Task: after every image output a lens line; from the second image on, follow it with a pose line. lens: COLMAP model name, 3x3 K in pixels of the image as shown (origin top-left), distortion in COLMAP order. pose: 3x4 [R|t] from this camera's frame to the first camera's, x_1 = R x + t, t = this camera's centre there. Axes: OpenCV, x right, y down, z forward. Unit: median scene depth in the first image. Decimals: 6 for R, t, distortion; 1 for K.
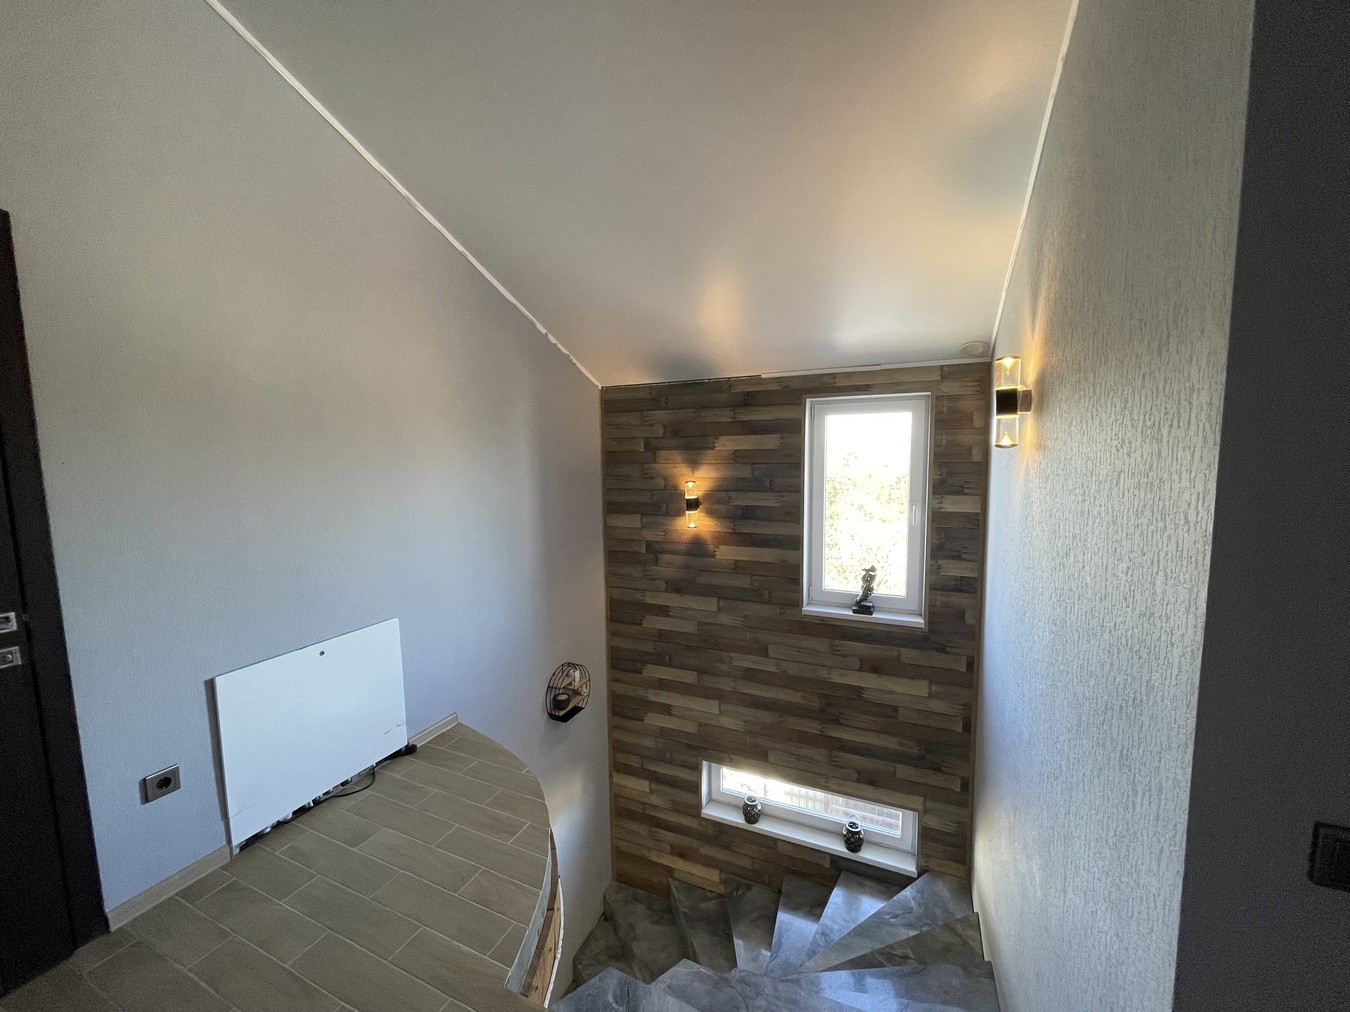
lens RADIAL K [[543.0, 0, 675.8], [0, 543.0, 509.3], [0, 0, 1]] dist [-0.001564, -0.000652]
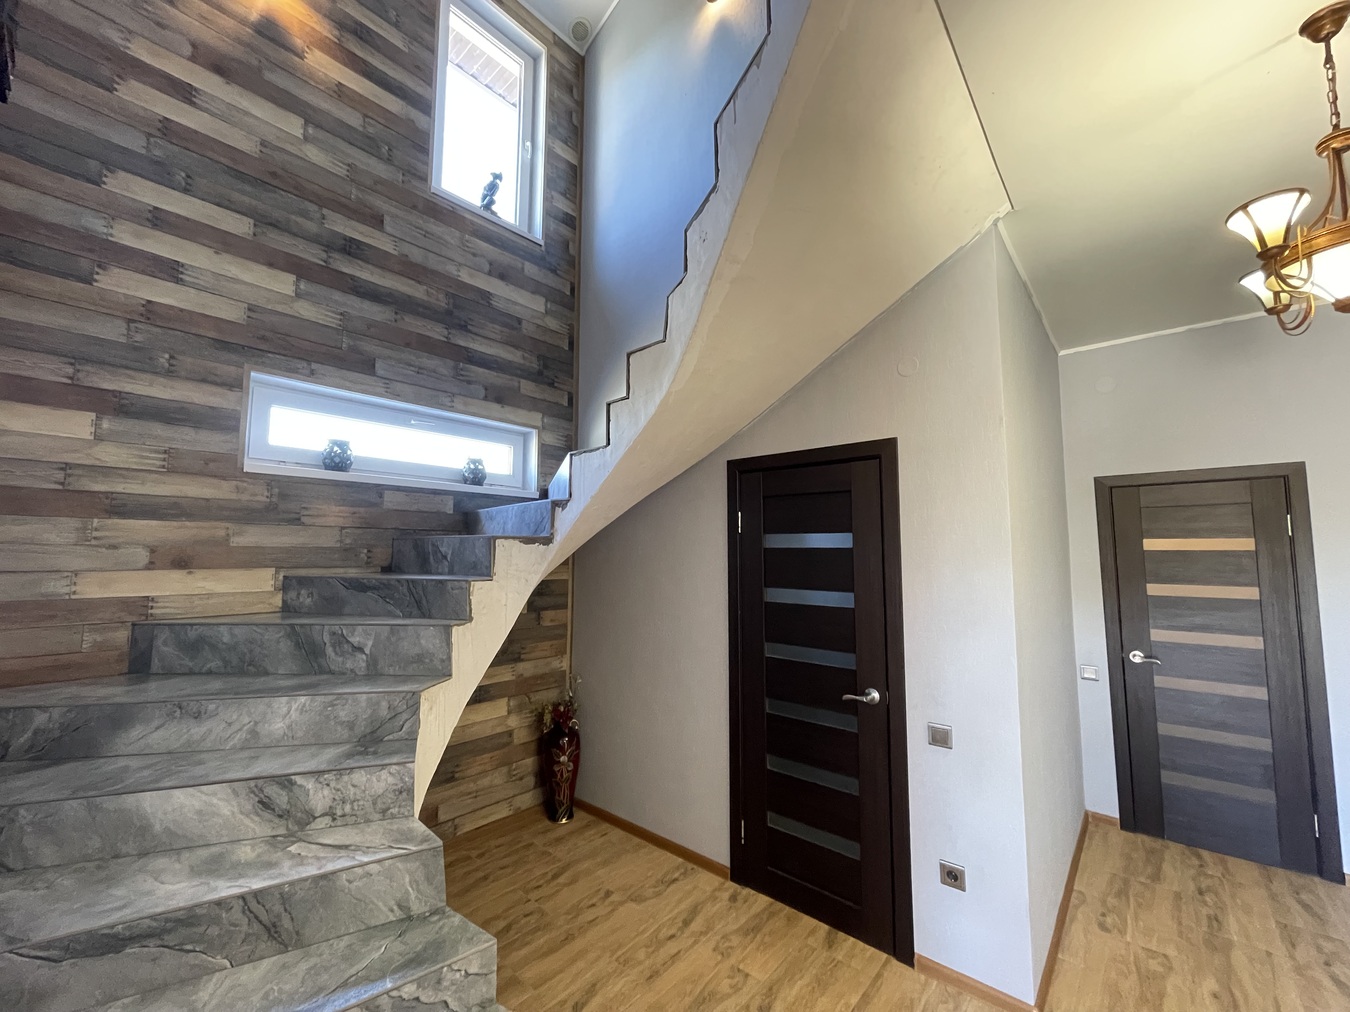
lens RADIAL K [[543.0, 0, 664.8], [0, 543.0, 507.0], [0, 0, 1]] dist [-0.001564, -0.000652]
pose [[0.293144, 0.100742, 0.950746, -0.387762], [0.095908, 0.986318, -0.134082, 0.785437], [-0.951246, 0.130489, 0.279471, 0.471788]]
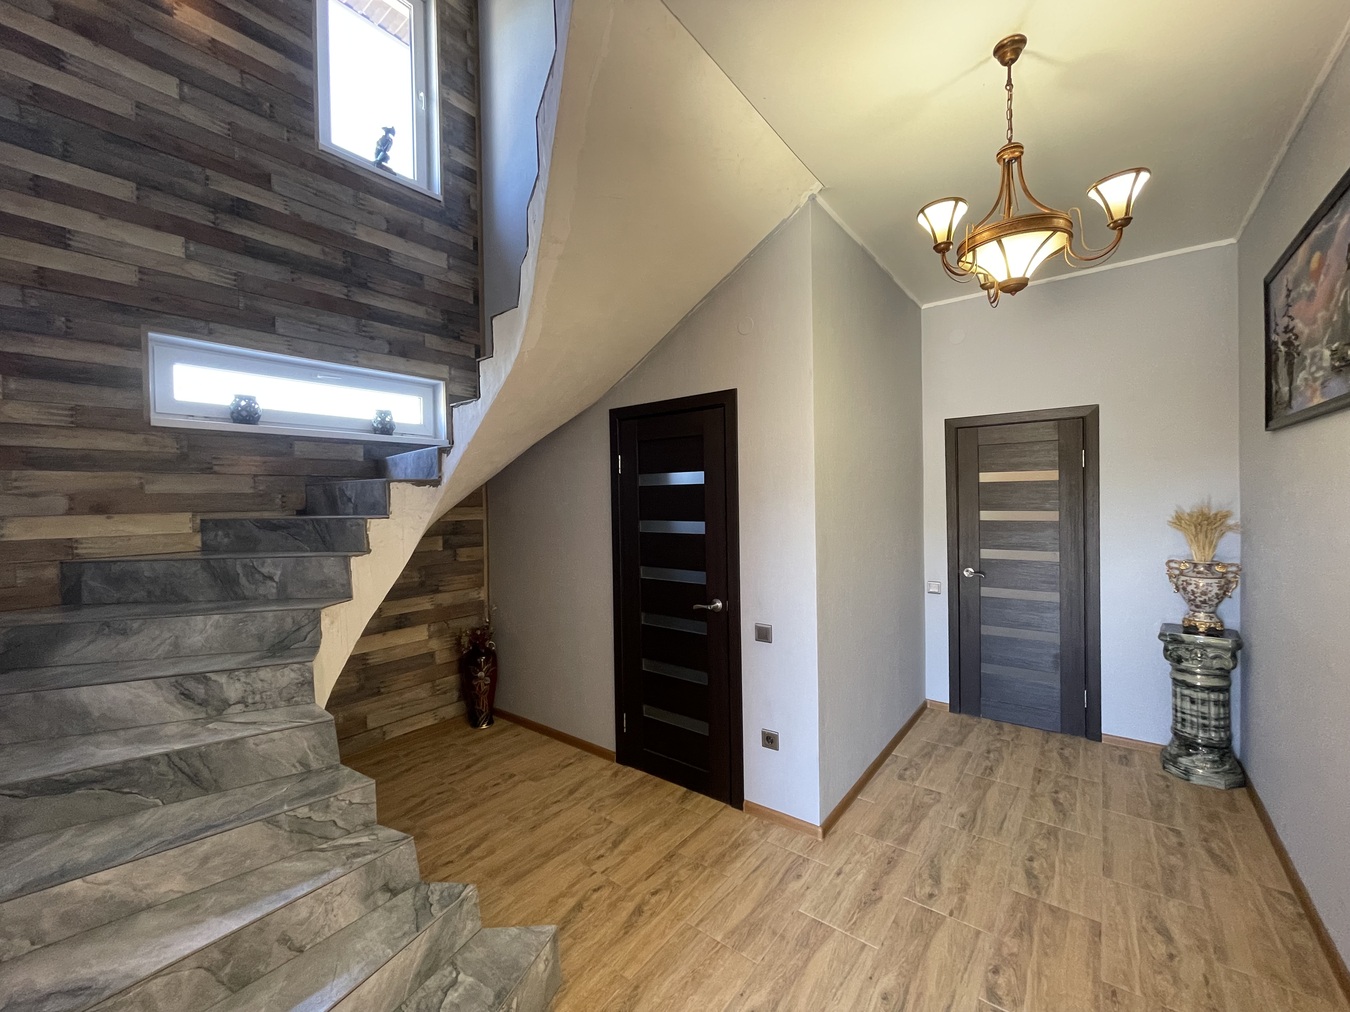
lens RADIAL K [[543.0, 0, 665.8], [0, 543.0, 507.1], [0, 0, 1]] dist [-0.001564, -0.000652]
pose [[0.237227, -0.000017, 0.971454, -0.452907], [0.120142, 0.992324, -0.029321, 0.815627], [-0.963996, 0.123668, 0.235408, 0.326202]]
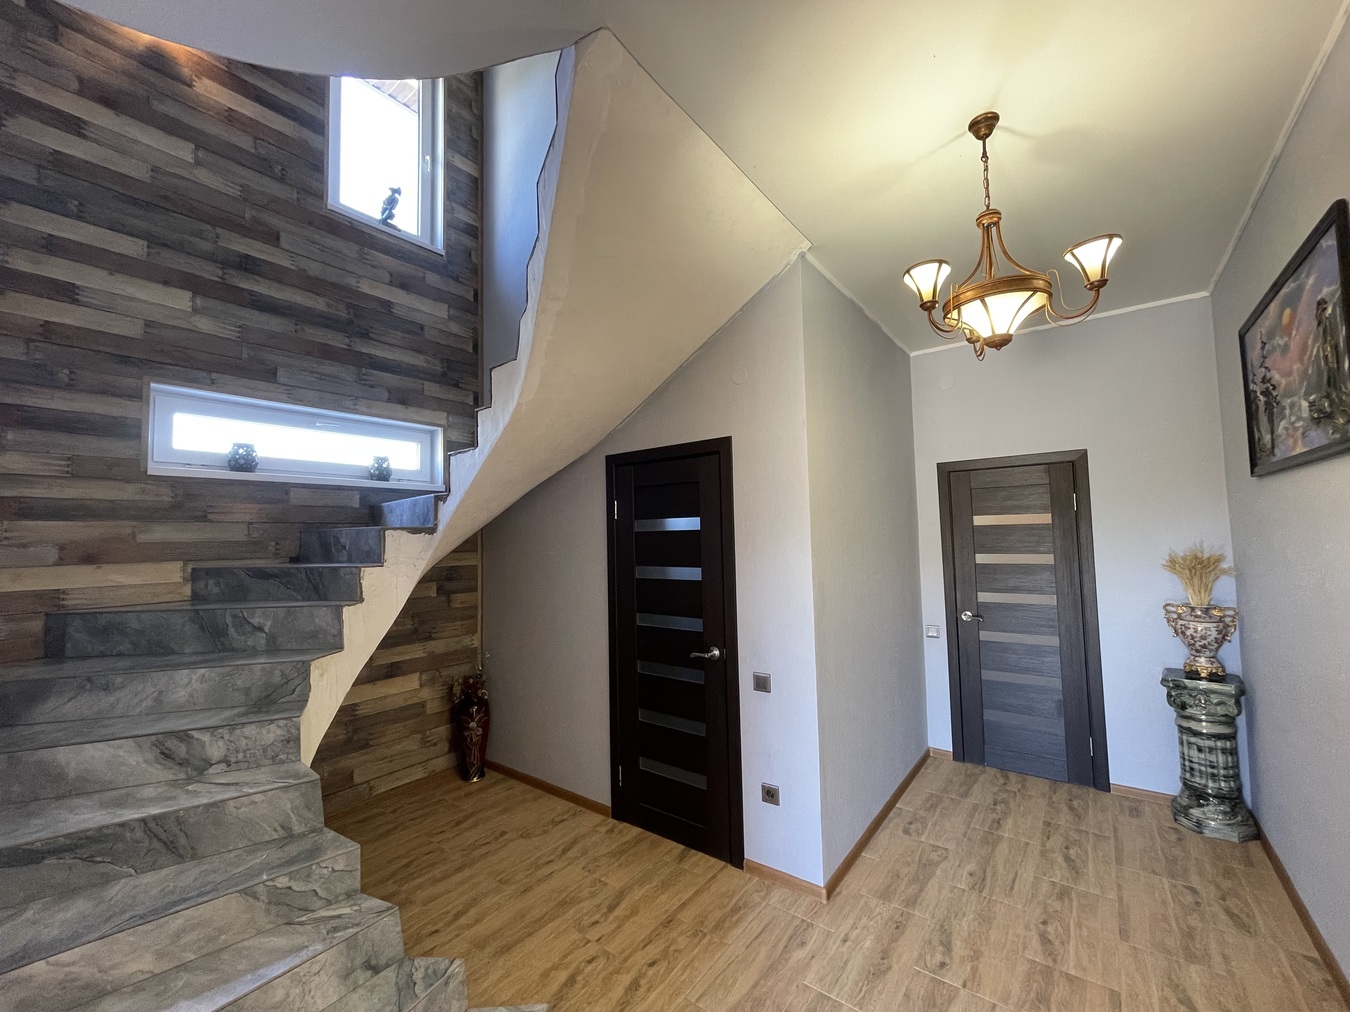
lens RADIAL K [[543.0, 0, 666.0], [0, 543.0, 507.3], [0, 0, 1]] dist [-0.001564, -0.000652]
pose [[0.229499, 0.067585, 0.970960, -0.454142], [0.124605, 0.987337, -0.098177, 0.805067], [-0.965300, 0.143518, 0.218171, 0.324954]]
